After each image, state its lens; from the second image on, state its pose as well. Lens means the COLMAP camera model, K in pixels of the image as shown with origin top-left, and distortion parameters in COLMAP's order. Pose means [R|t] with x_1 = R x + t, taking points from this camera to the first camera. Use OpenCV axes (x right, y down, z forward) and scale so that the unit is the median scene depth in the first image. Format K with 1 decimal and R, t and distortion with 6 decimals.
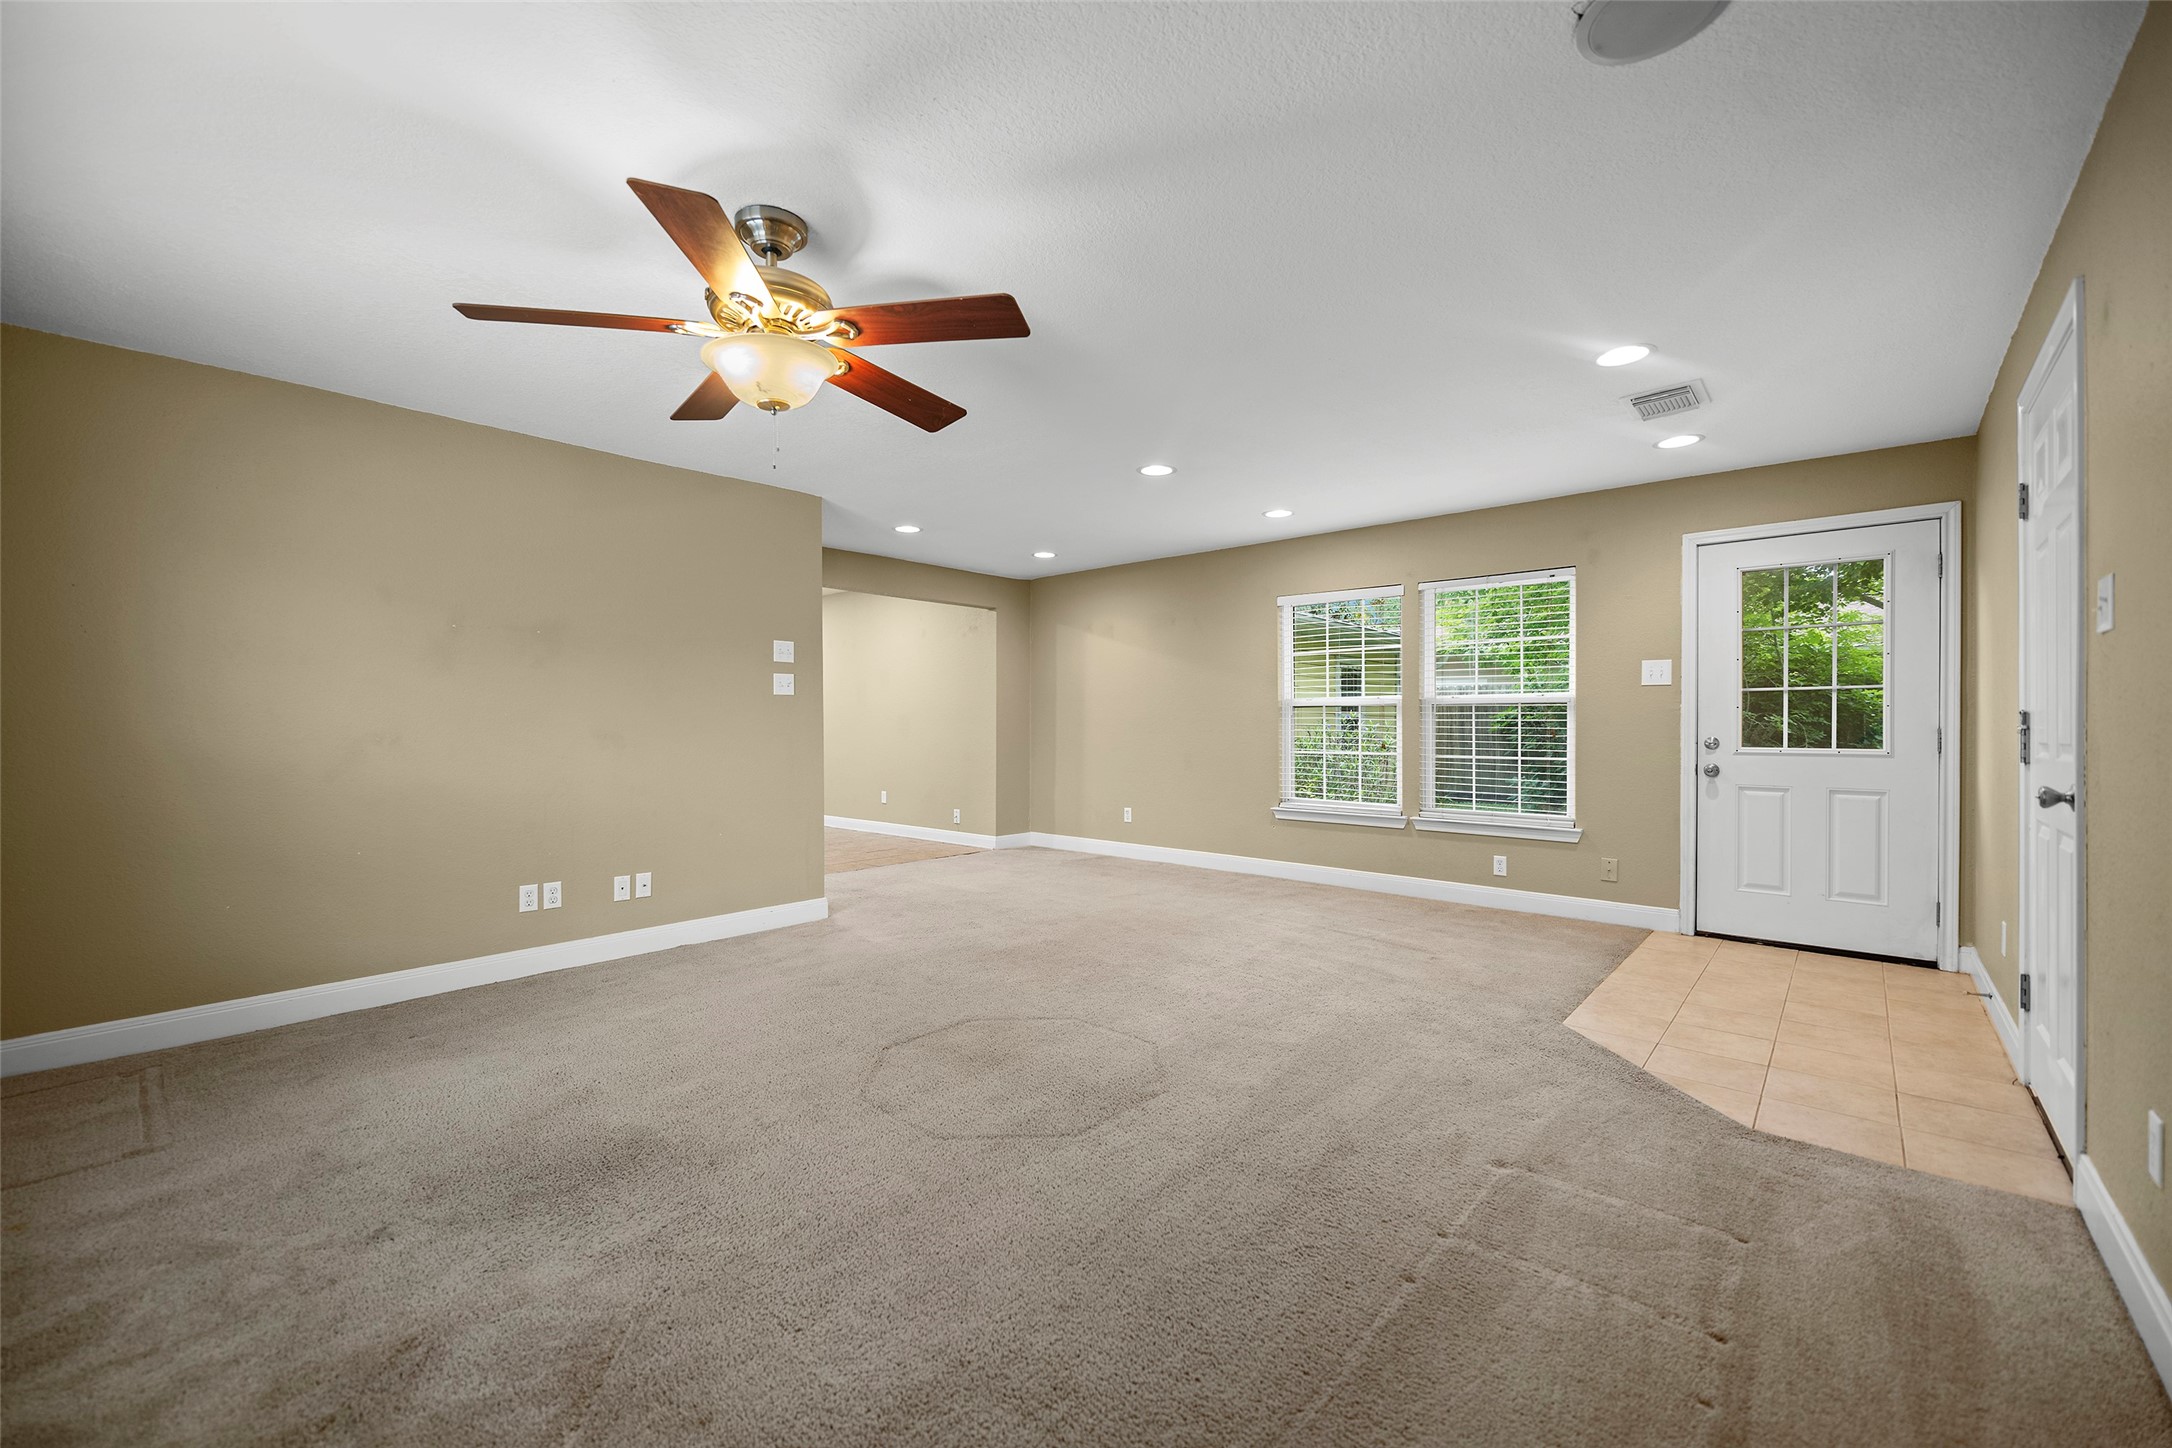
lens RADIAL K [[868.2, 0, 1082.1], [0, 868.2, 720.0], [0, 0, 1]] dist [-0.006568, -0.000310]
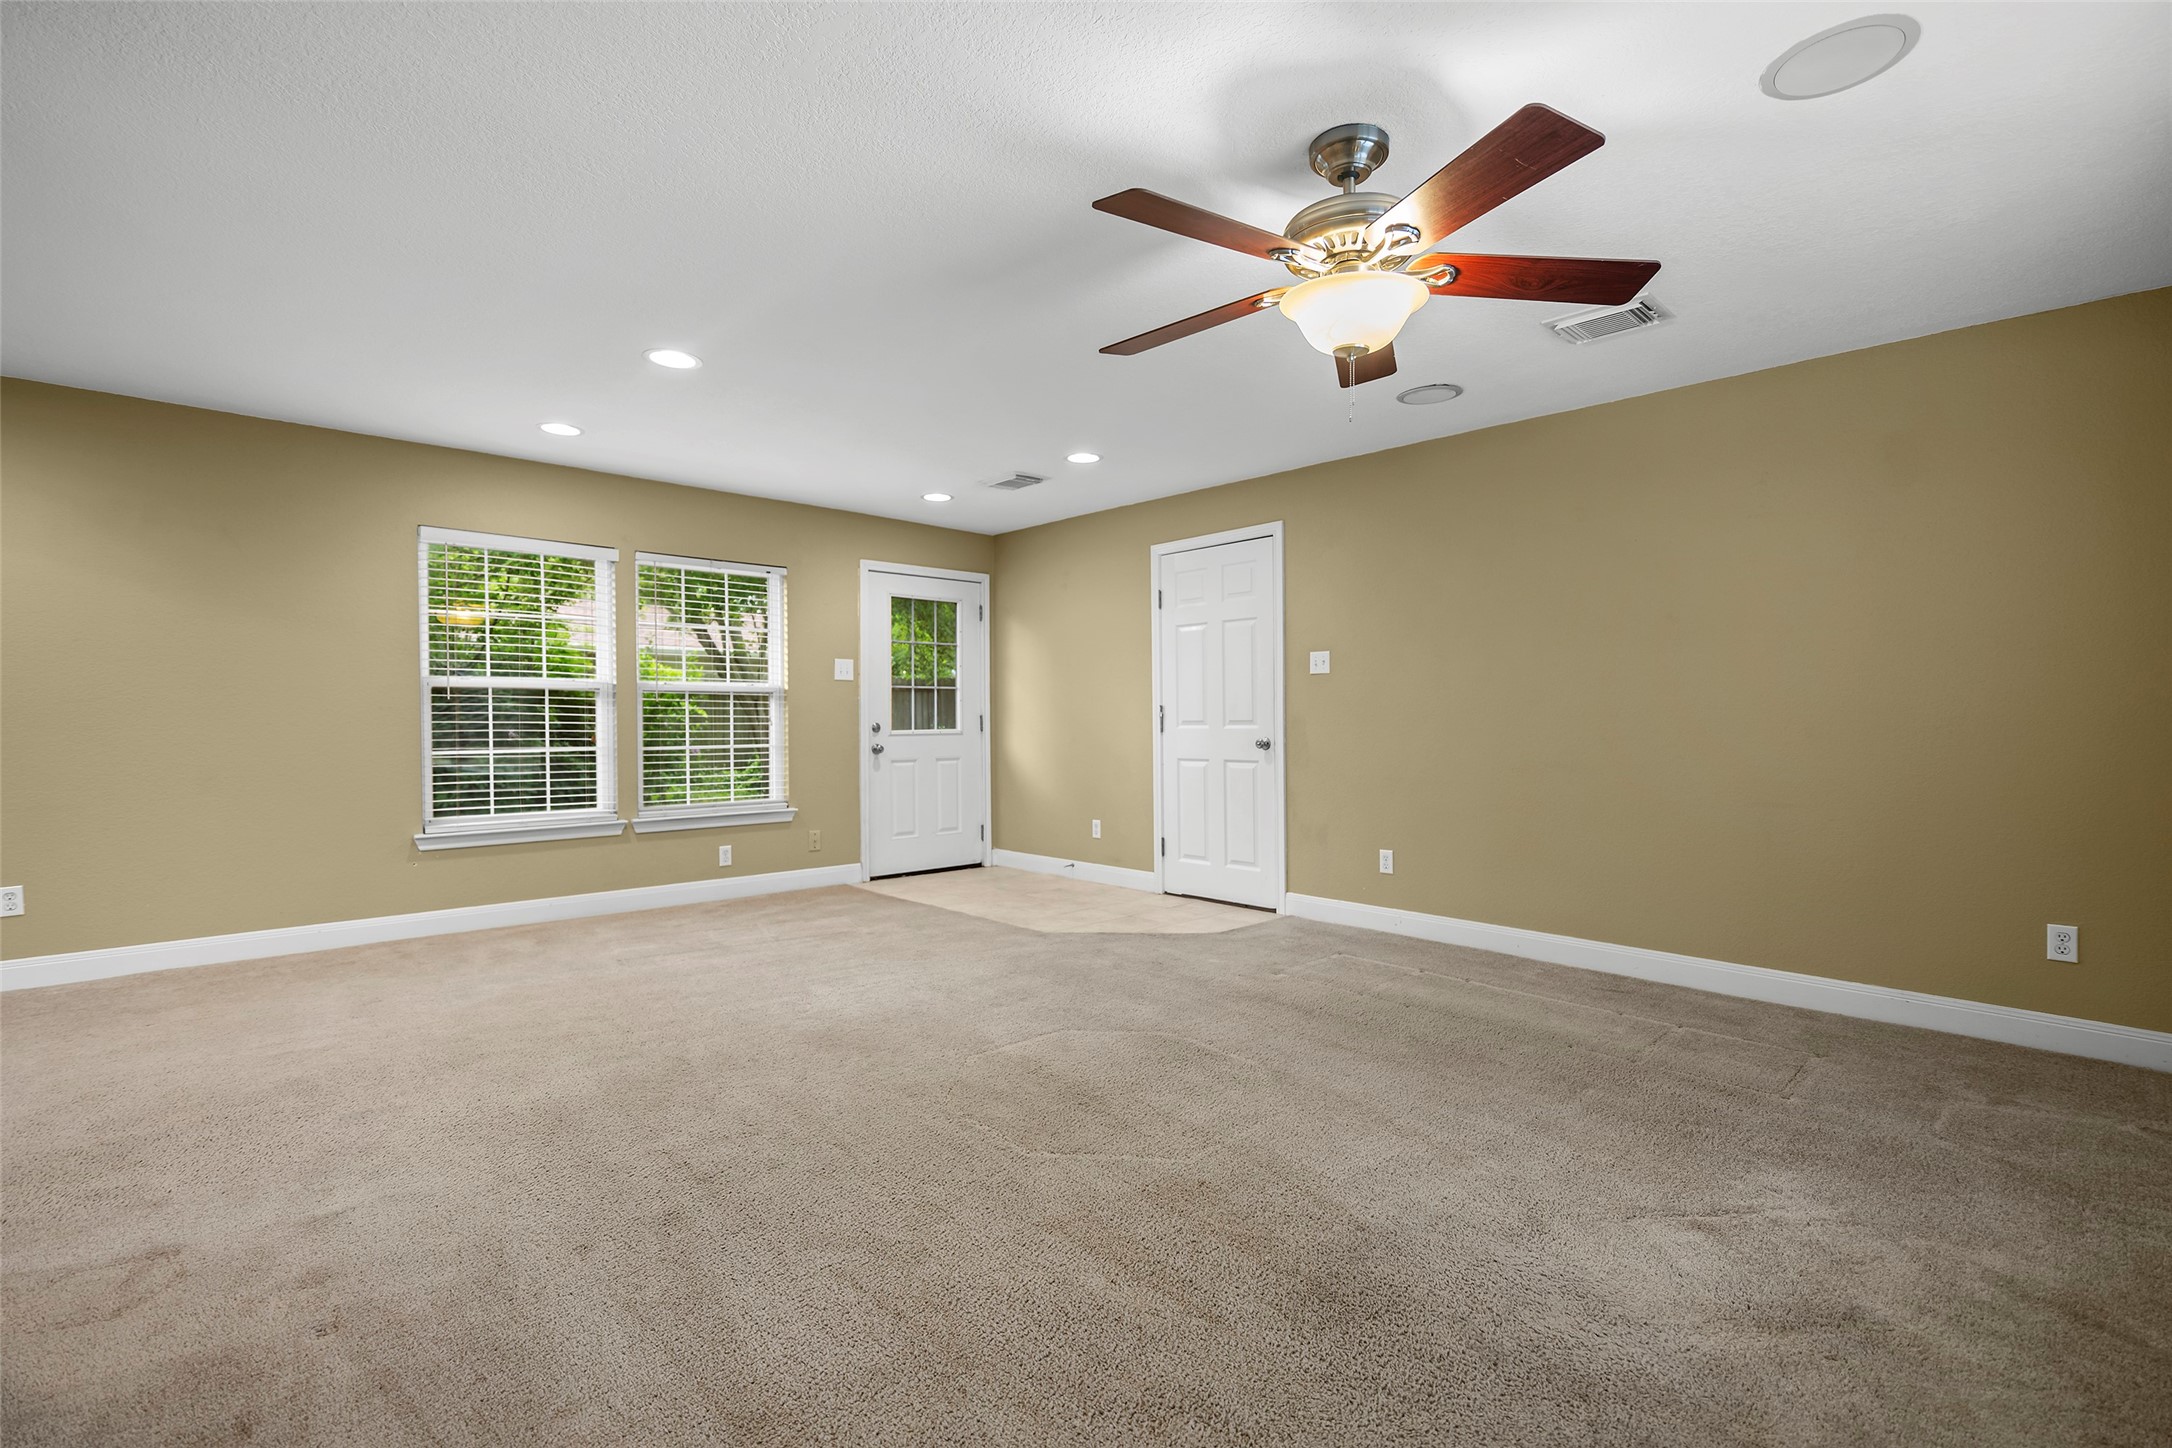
lens RADIAL K [[967.6, 0, 1086.0], [0, 967.6, 724.0], [0, 0, 1]] dist [0.001473, 0.000089]
pose [[0.092992, -0.010687, 0.995609, -0.663369], [-0.003695, 0.999932, 0.011078, 0.004415], [-0.995660, -0.004709, 0.092946, 0.560487]]
